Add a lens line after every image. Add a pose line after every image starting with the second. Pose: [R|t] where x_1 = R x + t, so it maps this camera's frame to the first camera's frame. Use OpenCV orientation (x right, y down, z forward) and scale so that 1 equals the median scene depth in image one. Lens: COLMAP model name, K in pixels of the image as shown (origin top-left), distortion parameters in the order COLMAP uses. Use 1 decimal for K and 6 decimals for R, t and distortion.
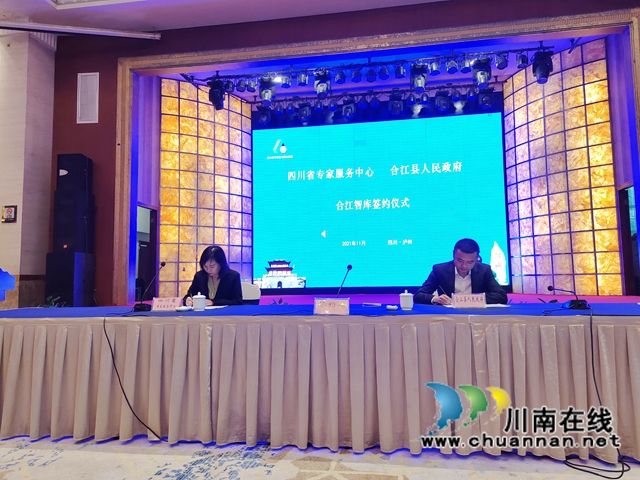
lens RADIAL K [[445.2, 0, 329.5], [0, 445.2, 238.3], [0, 0, 1]] dist [0.059782, -0.042924]
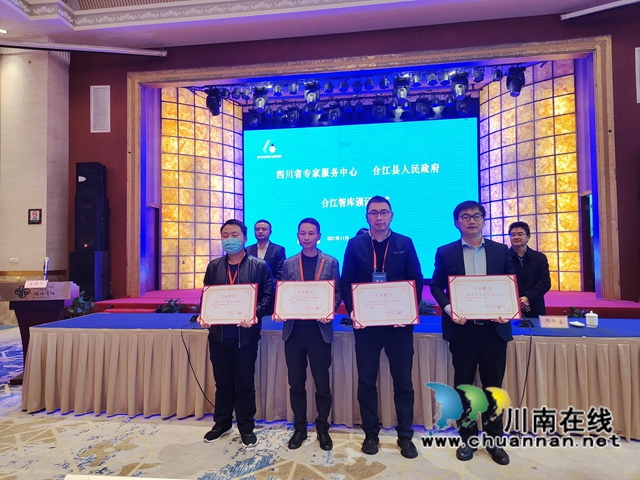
lens RADIAL K [[445.2, 0, 304.0], [0, 445.2, 237.6], [0, 0, 1]] dist [0.059782, -0.042924]
pose [[0.999976, 0.006866, 0.000413, -0.031874], [-0.006877, 0.998911, 0.046138, -0.044260], [-0.000096, -0.046139, 0.998935, -0.091961]]
